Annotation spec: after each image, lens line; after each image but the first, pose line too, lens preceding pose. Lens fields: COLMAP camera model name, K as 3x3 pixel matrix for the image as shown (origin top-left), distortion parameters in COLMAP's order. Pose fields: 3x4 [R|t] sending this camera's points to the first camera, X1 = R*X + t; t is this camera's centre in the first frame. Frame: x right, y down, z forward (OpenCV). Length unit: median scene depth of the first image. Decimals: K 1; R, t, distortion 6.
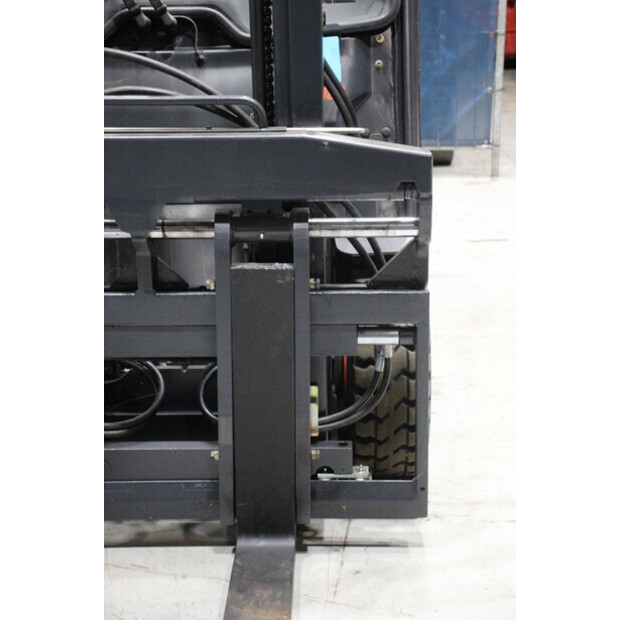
lens RADIAL K [[1107.1, 0, 327.1], [0, 1107.1, 329.1], [0, 0, 1]] dist [0.245694, 0.000000]
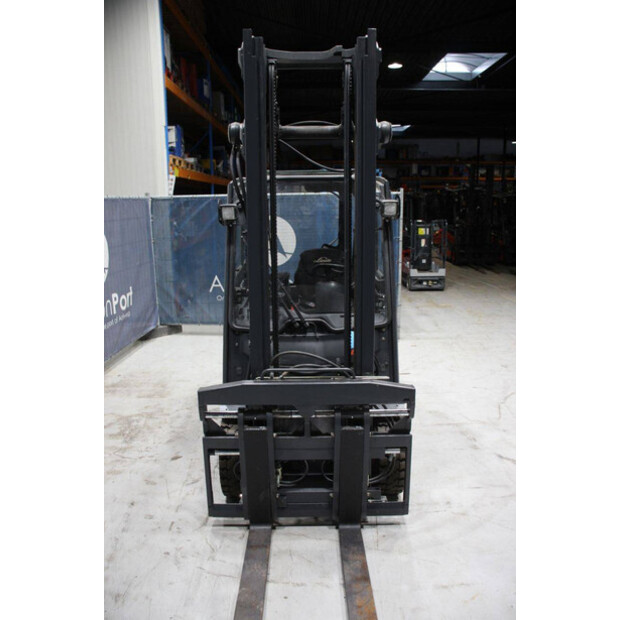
lens RADIAL K [[508.1, 0, 312.4], [0, 508.1, 310.8], [0, 0, 1]] dist [-0.127146, 0.041710]
pose [[0.999735, -0.001161, 0.023009, -0.169931], [0.003775, 0.993486, -0.113892, -0.185804], [-0.022727, 0.113949, 0.993227, -0.238066]]
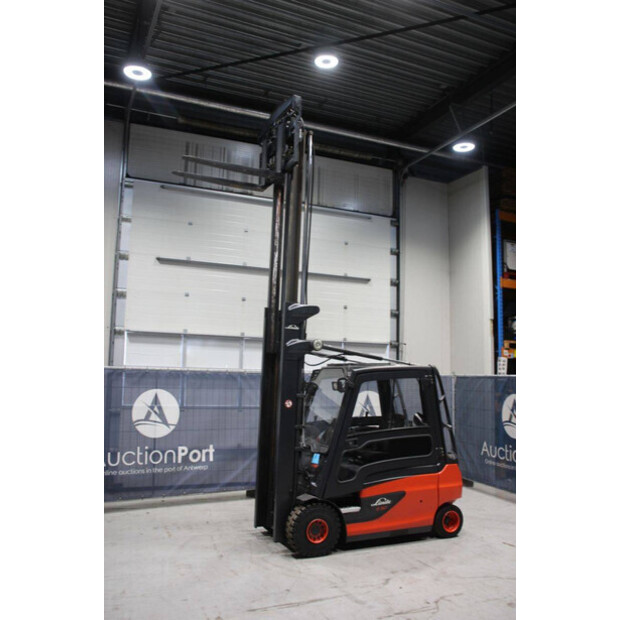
lens RADIAL K [[567.8, 0, 306.8], [0, 567.8, 311.3], [0, 0, 1]] dist [-0.079968, 0.000000]
pose [[0.423274, -0.081138, -0.902361, 2.378814], [-0.313975, 0.921125, -0.230103, -0.276044], [0.849858, 0.380716, 0.364413, -0.140090]]
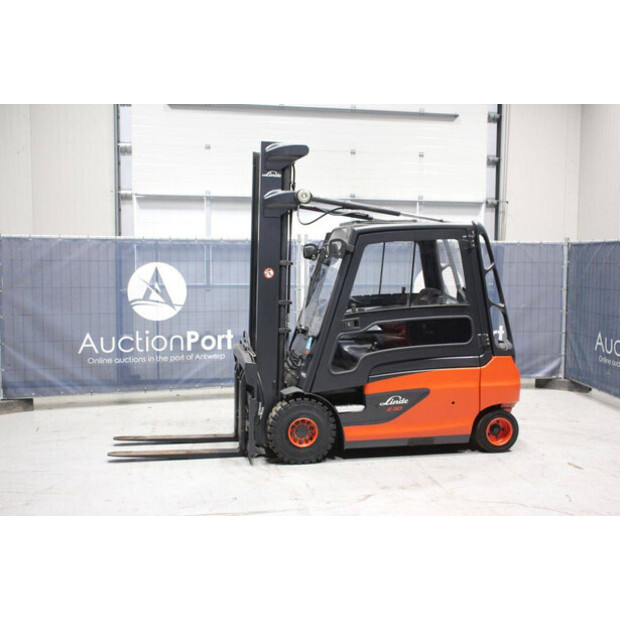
lens RADIAL K [[700.3, 0, 307.7], [0, 700.3, 306.2], [0, 0, 1]] dist [-0.034184, 0.000000]
pose [[0.194026, 0.081067, -0.977641, 2.454126], [-0.322464, 0.946471, 0.014484, -0.425360], [0.926483, 0.312444, 0.209781, 0.527593]]
